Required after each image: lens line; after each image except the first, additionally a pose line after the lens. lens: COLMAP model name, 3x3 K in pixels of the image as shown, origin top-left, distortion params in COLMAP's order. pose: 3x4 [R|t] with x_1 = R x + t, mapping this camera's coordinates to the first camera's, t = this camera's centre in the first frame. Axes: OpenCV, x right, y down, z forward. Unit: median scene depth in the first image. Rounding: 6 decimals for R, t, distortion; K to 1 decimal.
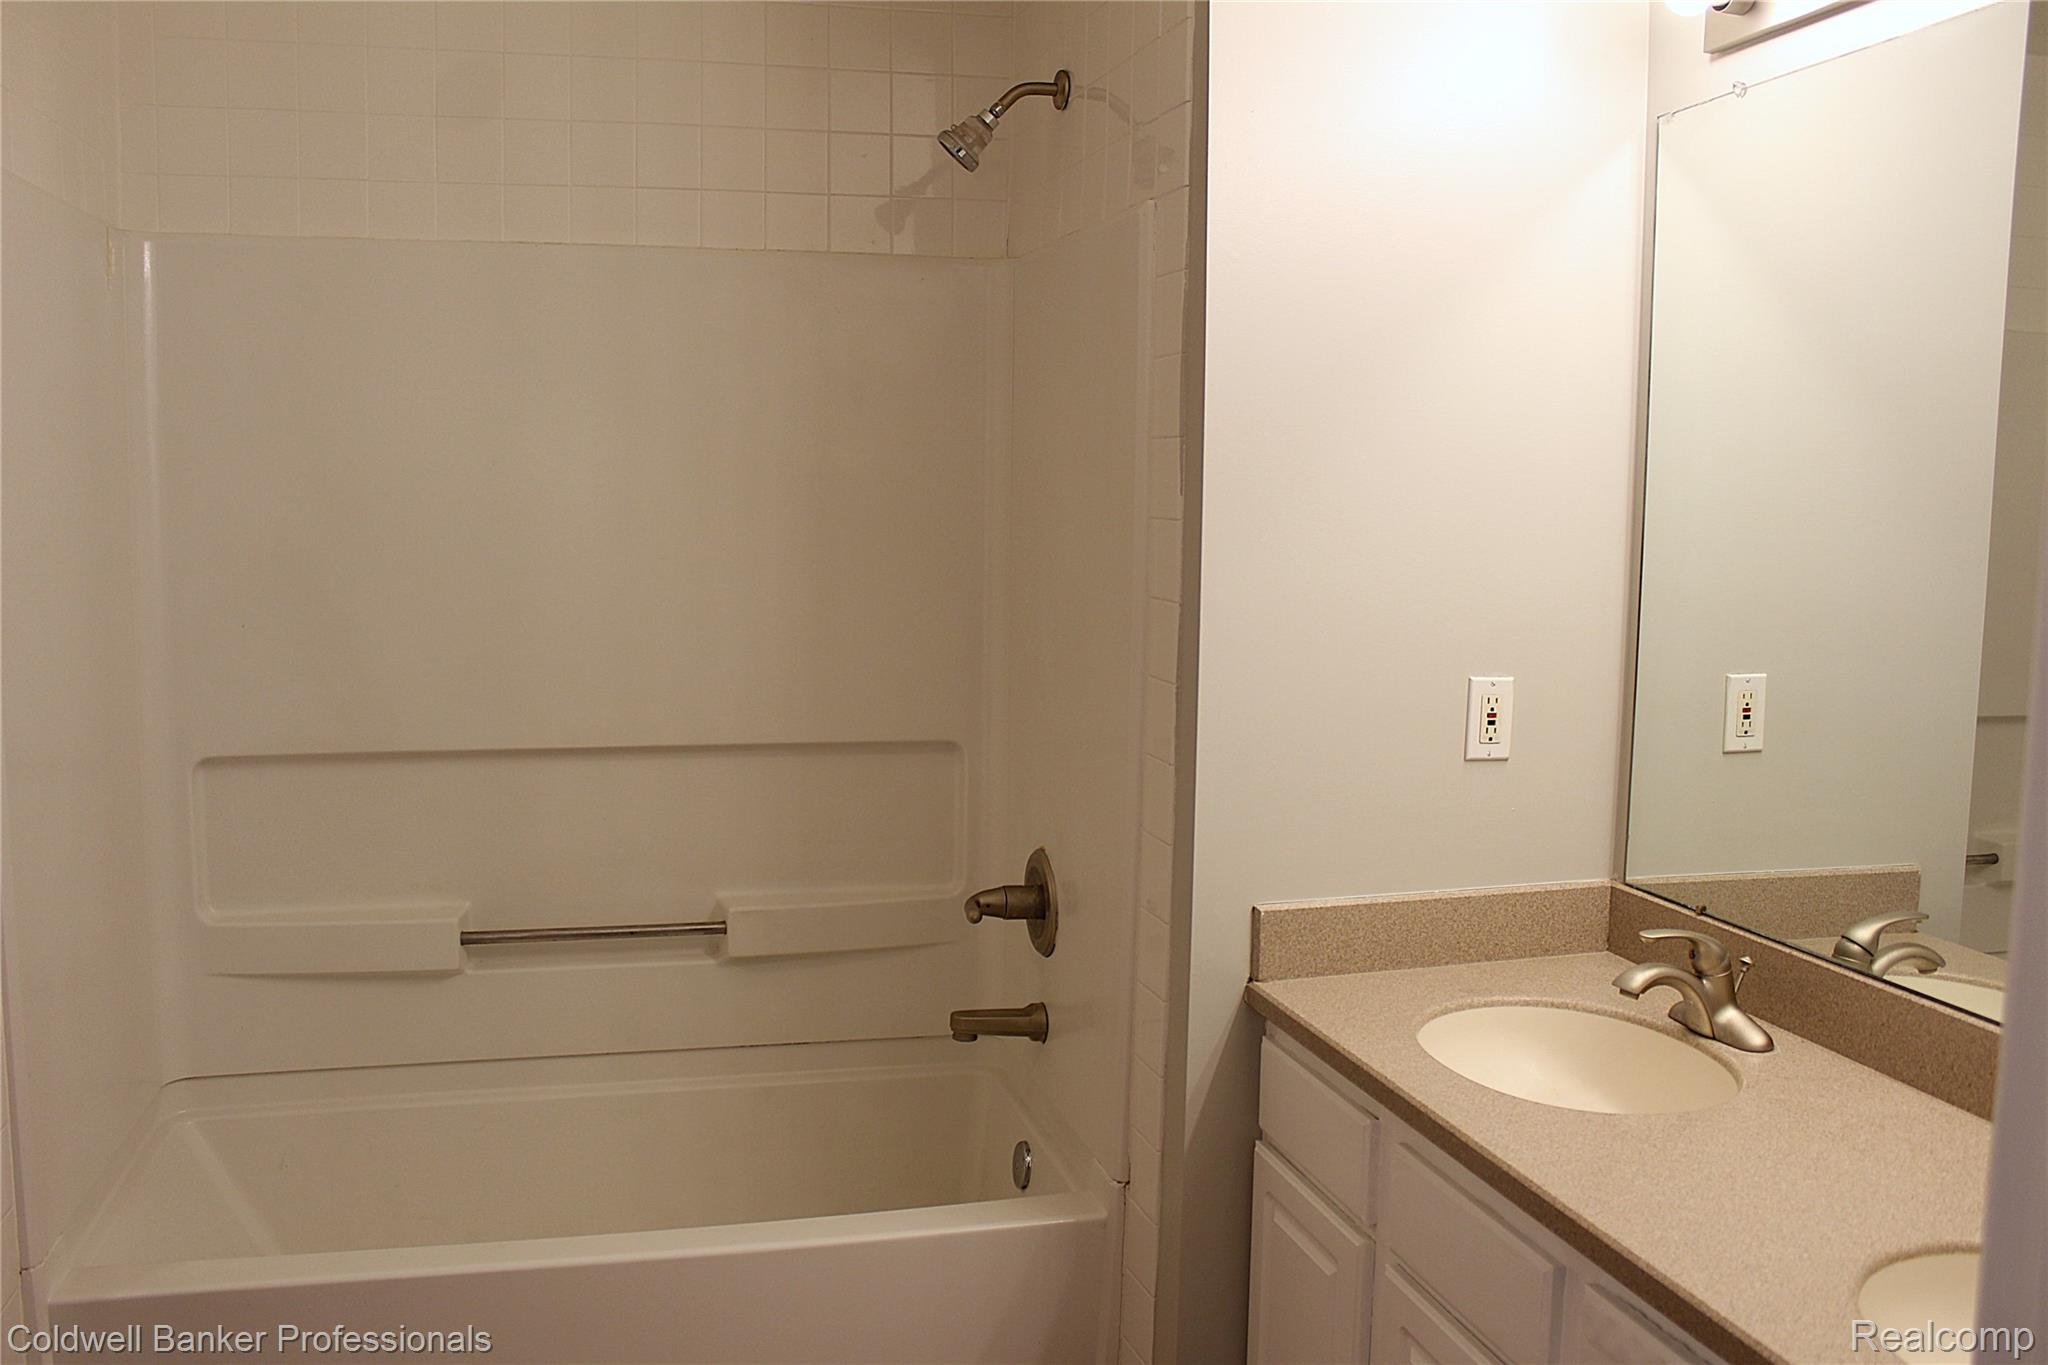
lens RADIAL K [[1840.7, 0, 1024.0], [0, 1840.7, 682.5], [0, 0, 1]] dist [-0.169959, 0.181581]
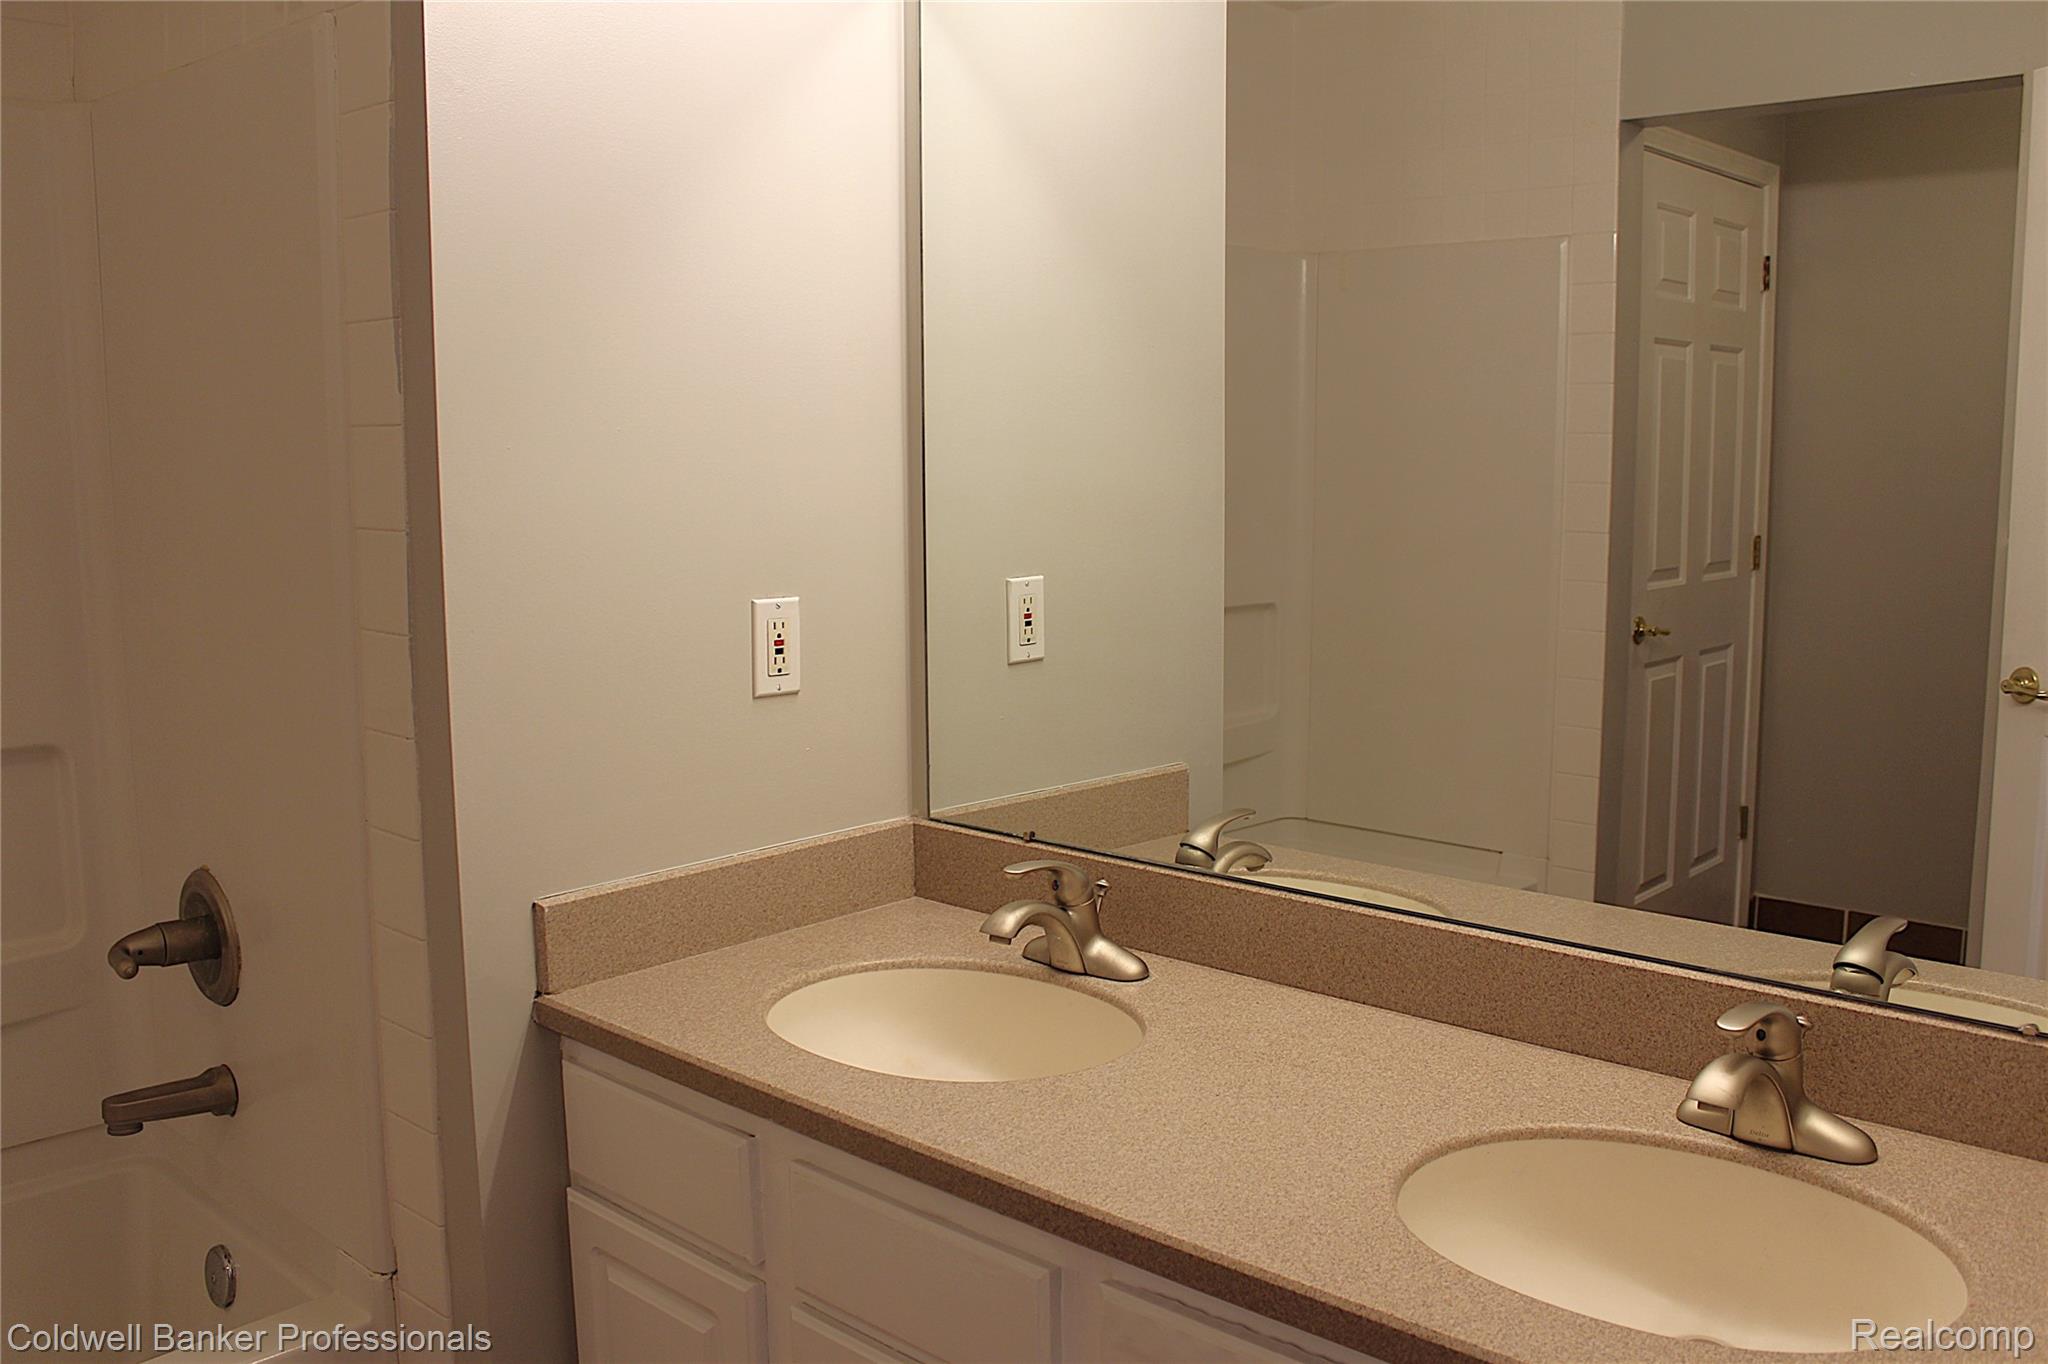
lens RADIAL K [[1840.7, 0, 1024.0], [0, 1840.7, 682.0], [0, 0, 1]] dist [-0.169959, 0.181581]
pose [[0.845825, -0.090855, 0.525667, -0.103022], [0.080414, 0.995845, 0.042729, 0.008866], [-0.527365, 0.006130, 0.849617, 0.207711]]
